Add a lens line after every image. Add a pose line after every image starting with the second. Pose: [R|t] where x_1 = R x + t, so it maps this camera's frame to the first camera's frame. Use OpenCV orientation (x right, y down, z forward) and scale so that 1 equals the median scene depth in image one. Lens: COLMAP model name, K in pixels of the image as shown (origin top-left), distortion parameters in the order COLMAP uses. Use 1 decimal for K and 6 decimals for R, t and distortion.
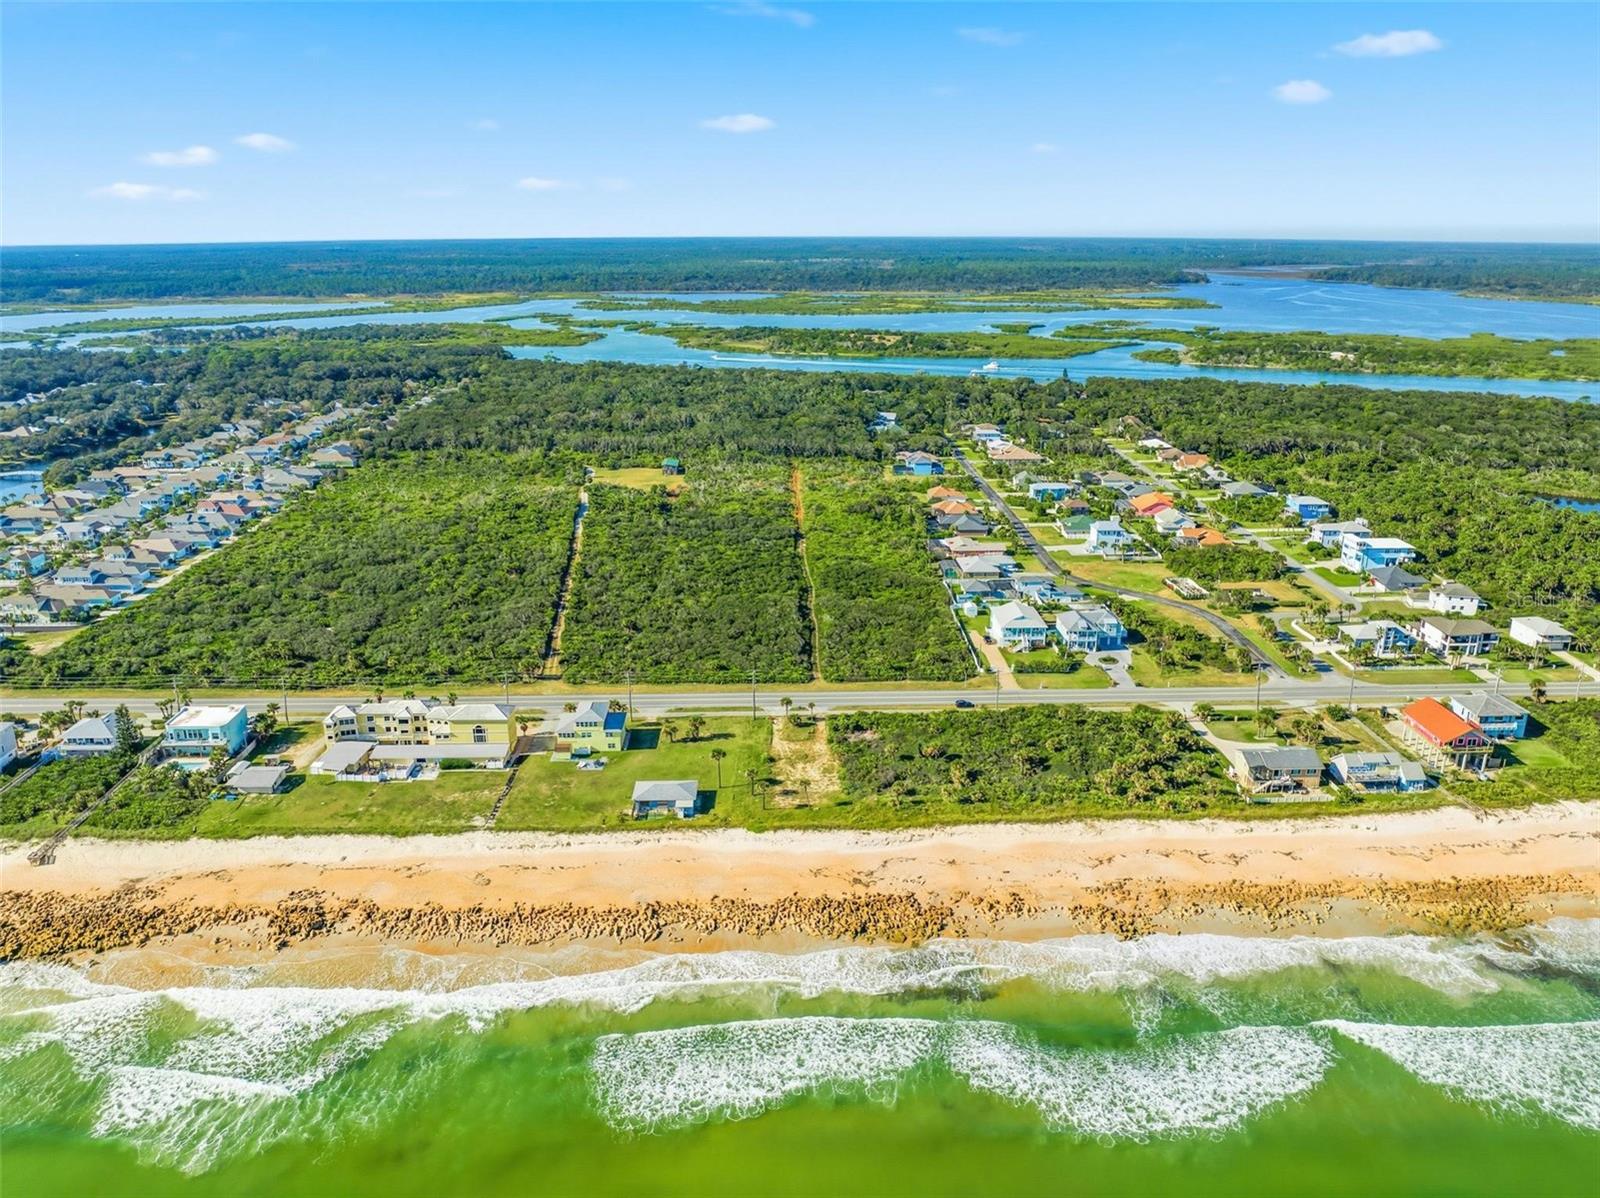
lens RADIAL K [[1138.6, 0, 798.8], [0, 1138.6, 618.2], [0, 0, 1]] dist [-0.031042, -0.010650]
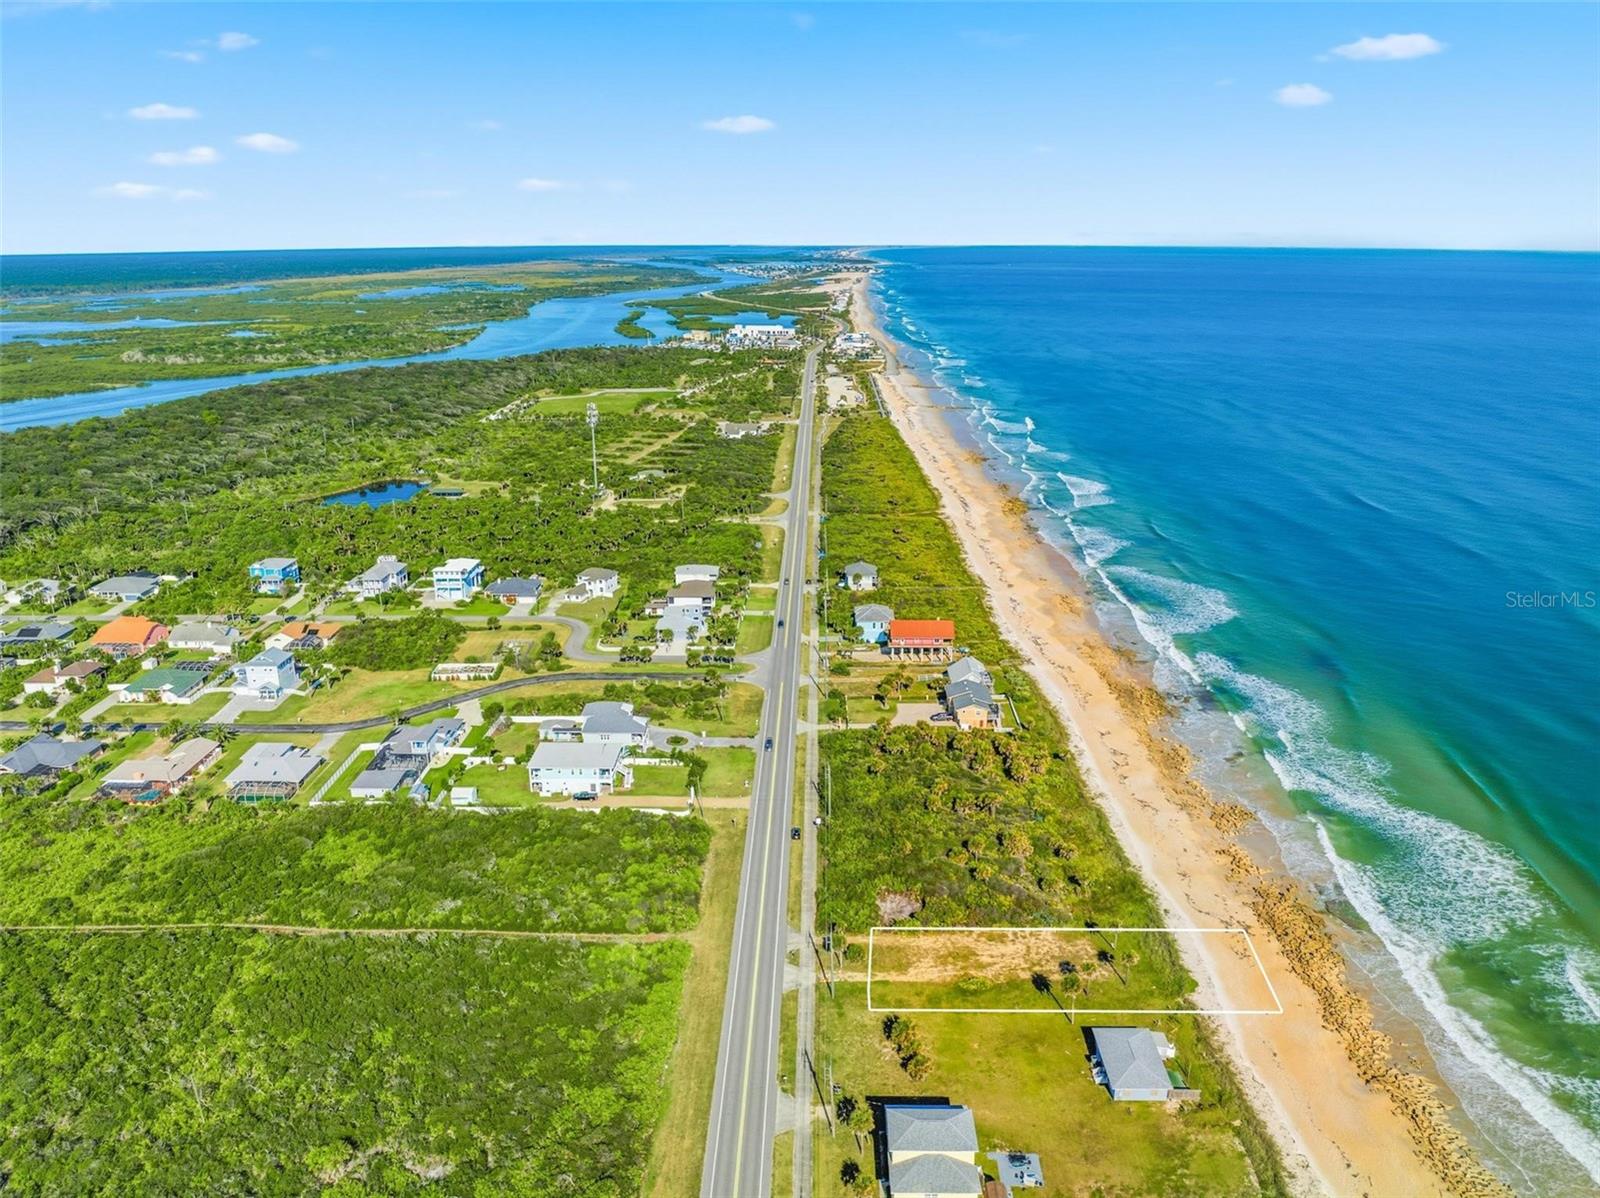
lens RADIAL K [[1138.6, 0, 798.8], [0, 1138.6, 618.2], [0, 0, 1]] dist [-0.031042, -0.010650]
pose [[0.046809, -0.314995, 0.947938, -0.652517], [0.325268, 0.902065, 0.283690, -0.331755], [-0.944463, 0.295054, 0.144683, 0.944532]]
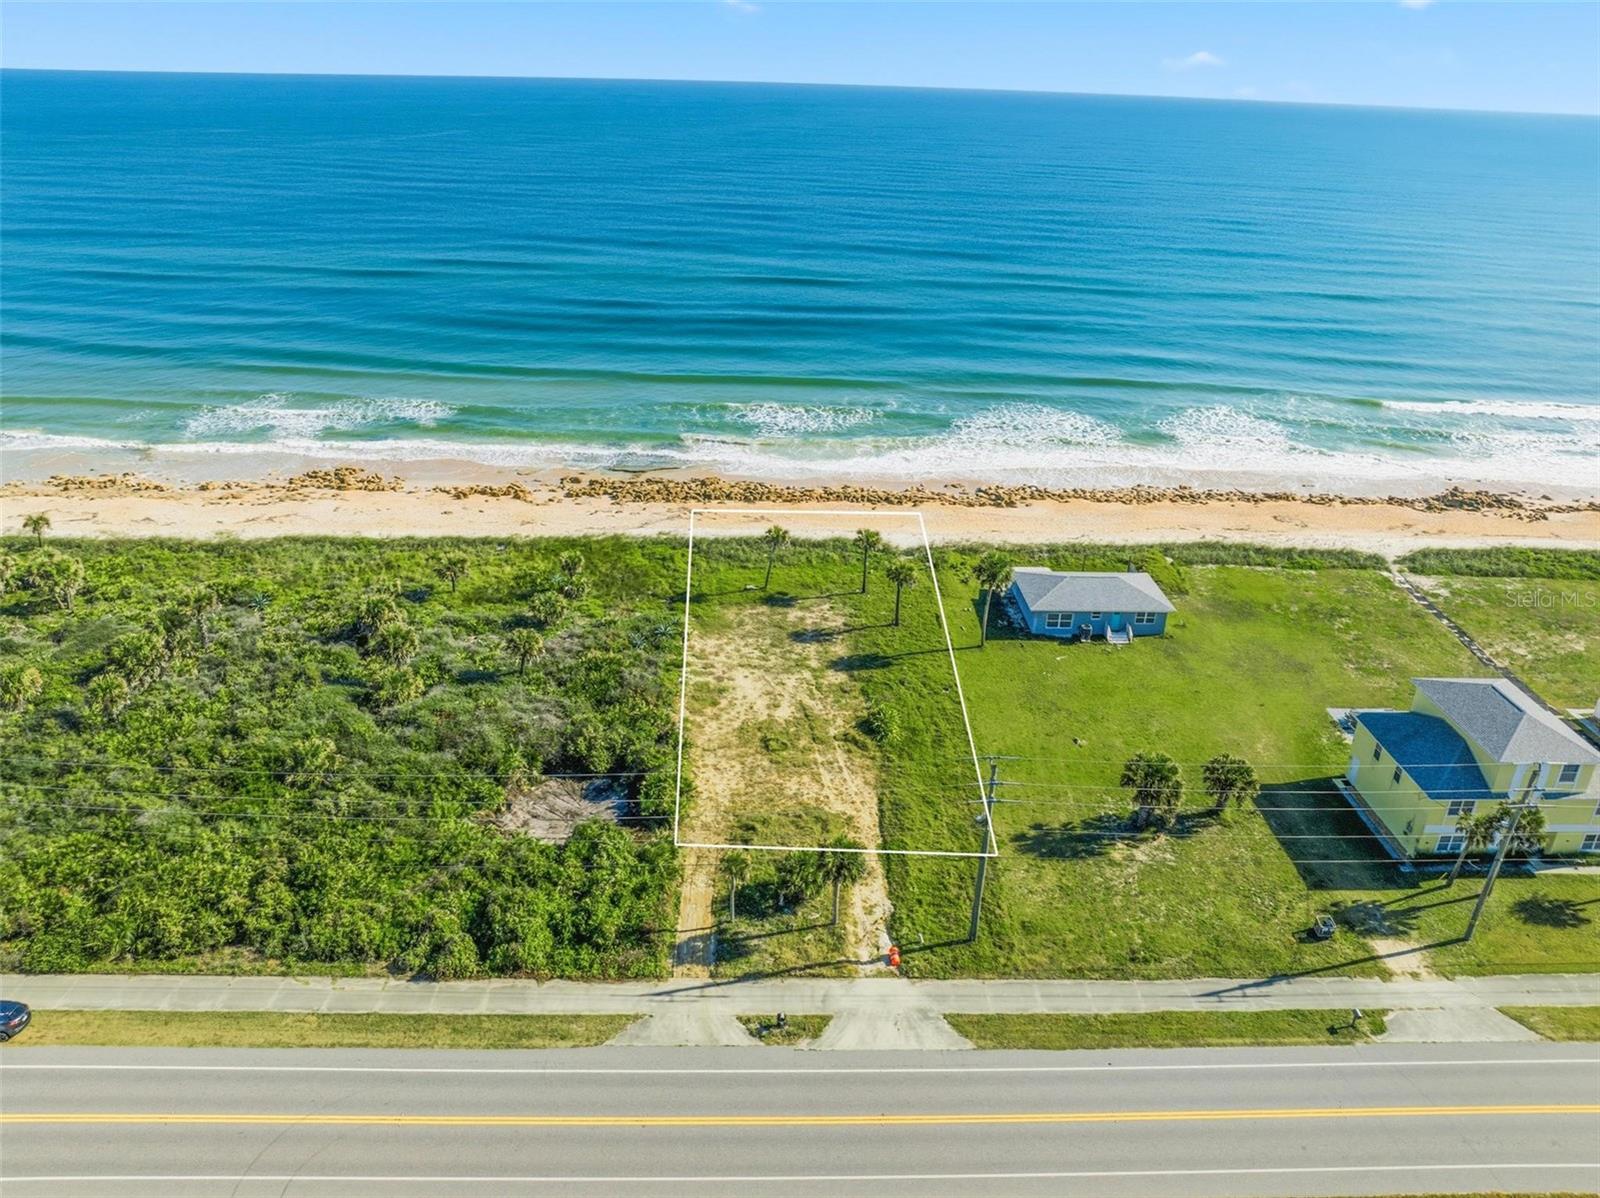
lens RADIAL K [[1151.9, 0, 800.0], [0, 1151.9, 599.0], [0, 0, 1]] dist [-0.031573, -0.001673]
pose [[-0.999678, -0.020320, -0.015202, 0.002585], [-0.025218, 0.728600, 0.684475, -0.139734], [-0.002832, 0.684638, -0.728877, 1.239323]]
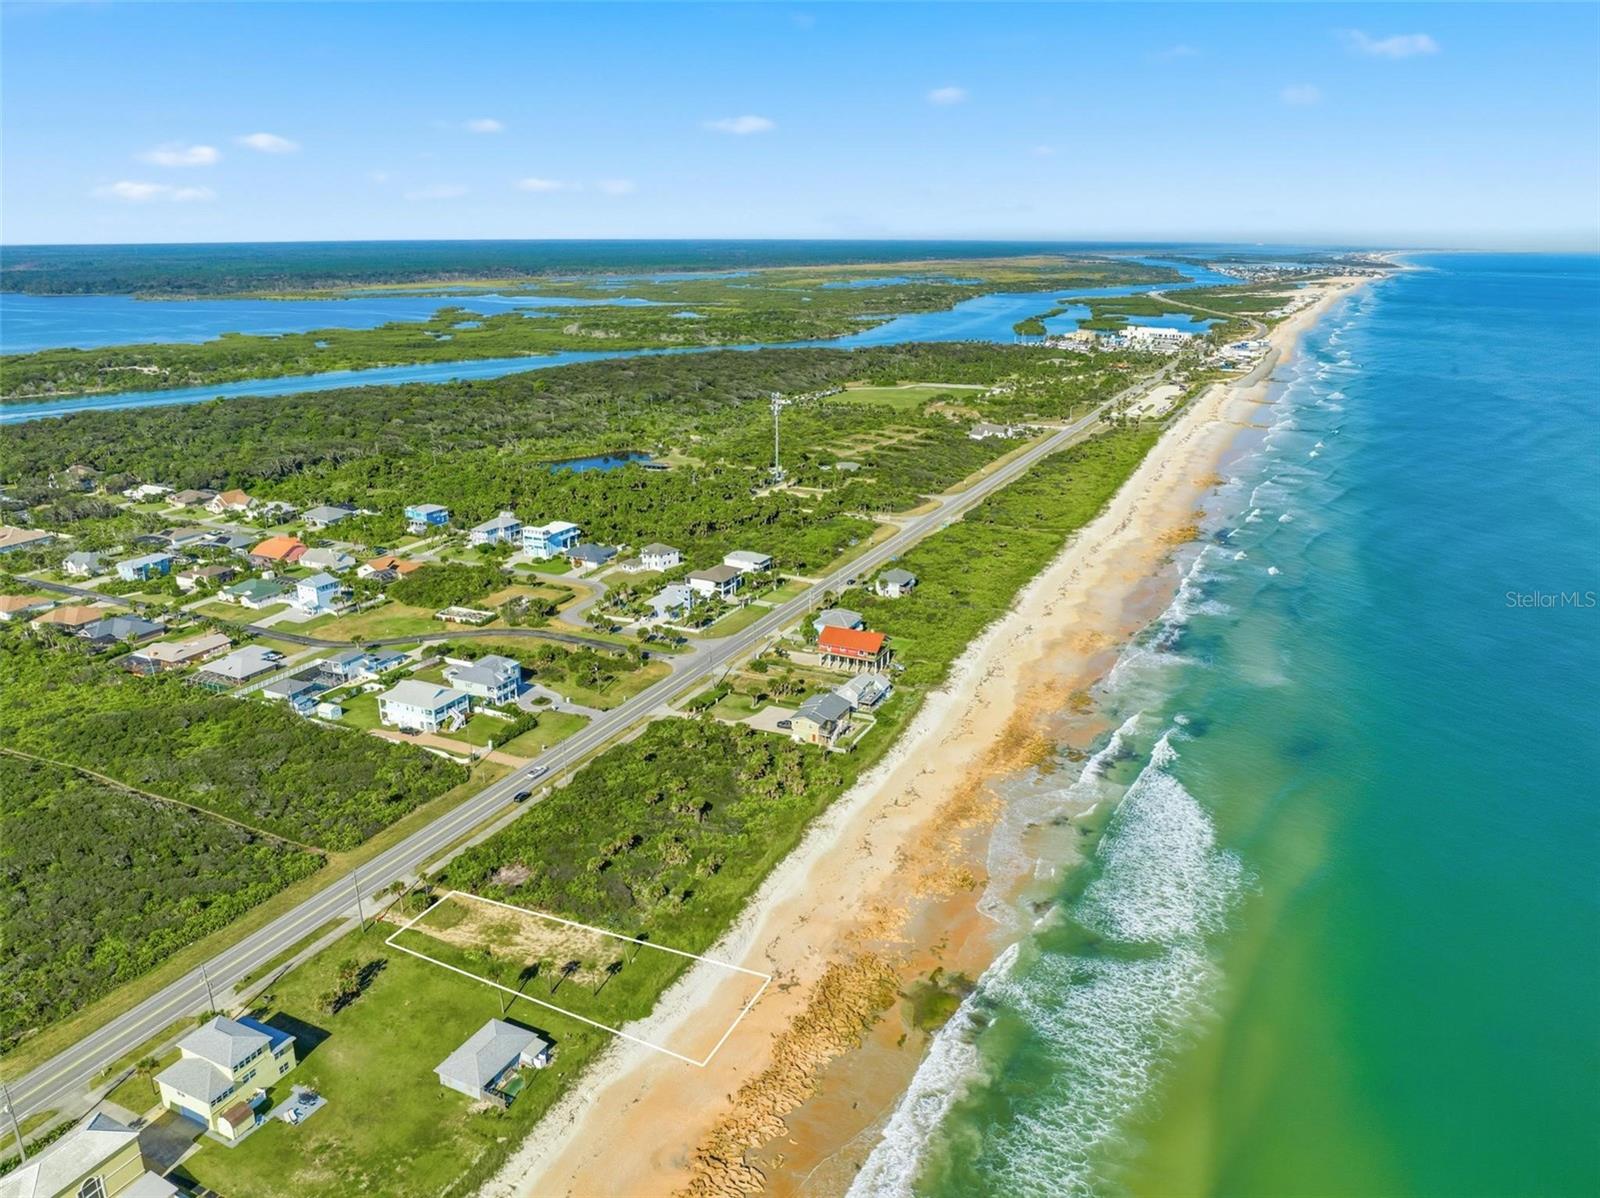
lens RADIAL K [[1138.6, 0, 798.8], [0, 1138.6, 618.2], [0, 0, 1]] dist [-0.031042, -0.010650]
pose [[0.458217, -0.281784, 0.842992, -0.506916], [0.282547, 0.945400, 0.162435, -0.151257], [-0.842736, 0.163755, 0.512816, 0.404146]]
